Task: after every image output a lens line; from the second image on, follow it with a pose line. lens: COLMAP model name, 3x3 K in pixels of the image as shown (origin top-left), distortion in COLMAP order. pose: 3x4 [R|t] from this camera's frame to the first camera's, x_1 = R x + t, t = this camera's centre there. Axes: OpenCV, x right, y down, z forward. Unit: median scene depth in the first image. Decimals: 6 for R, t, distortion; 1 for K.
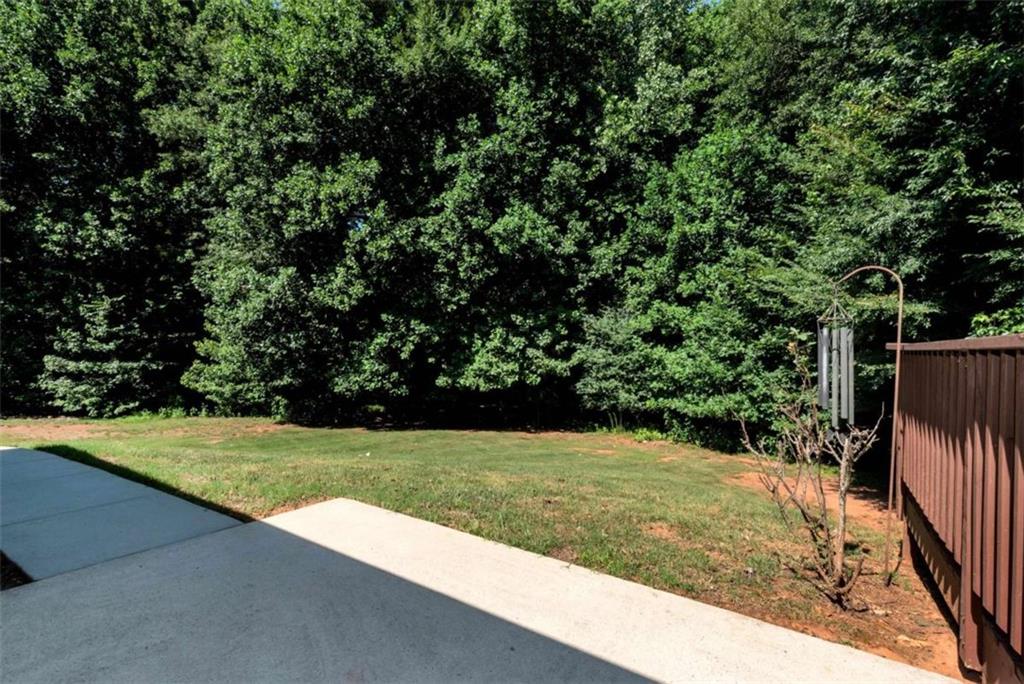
lens RADIAL K [[441.5, 0, 506.3], [0, 441.5, 340.4], [0, 0, 1]] dist [0.005316, 0.000309]
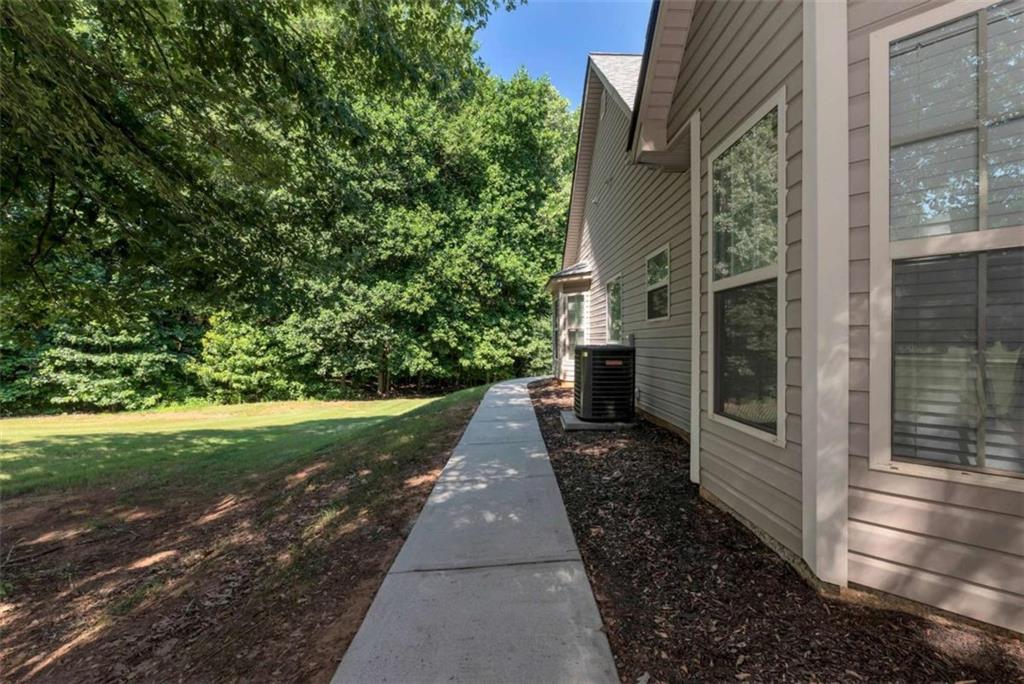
lens RADIAL K [[441.5, 0, 516.8], [0, 441.5, 344.1], [0, 0, 1]] dist [0.005316, 0.000309]
pose [[0.828090, -0.006437, 0.560558, -0.805197], [-0.005851, 0.999780, 0.020124, 0.000471], [-0.560564, -0.019945, 0.827871, -0.323759]]
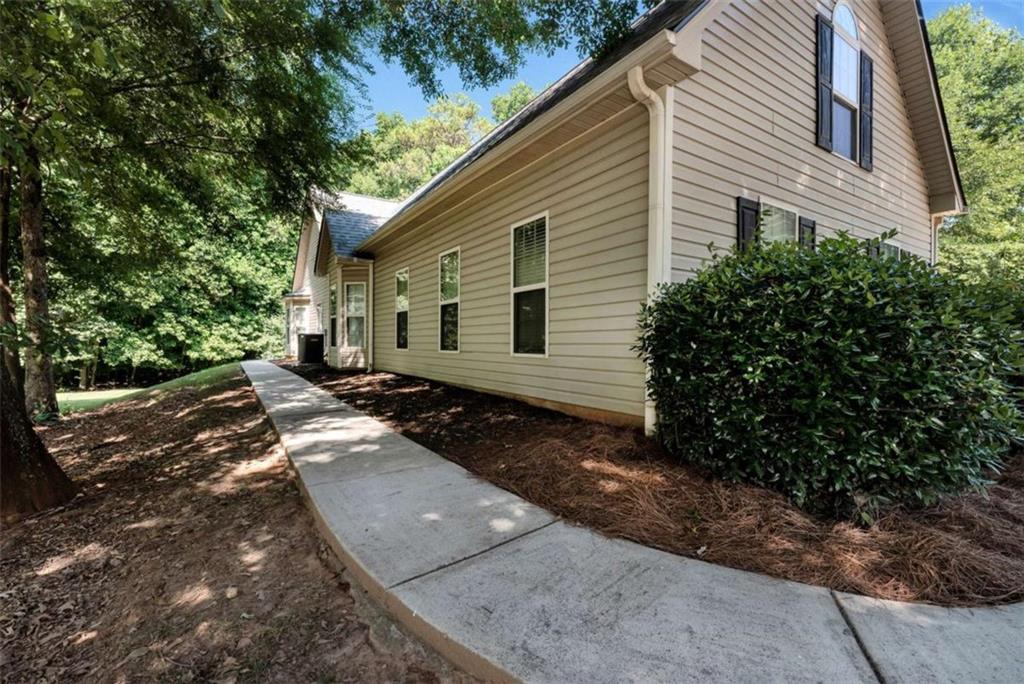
lens RADIAL K [[441.5, 0, 512.6], [0, 441.5, 346.4], [0, 0, 1]] dist [0.005316, 0.000309]
pose [[0.399572, -0.007592, 0.916670, -1.131405], [-0.020103, 0.999653, 0.017042, 0.011182], [-0.916481, -0.025237, 0.399280, -0.714541]]
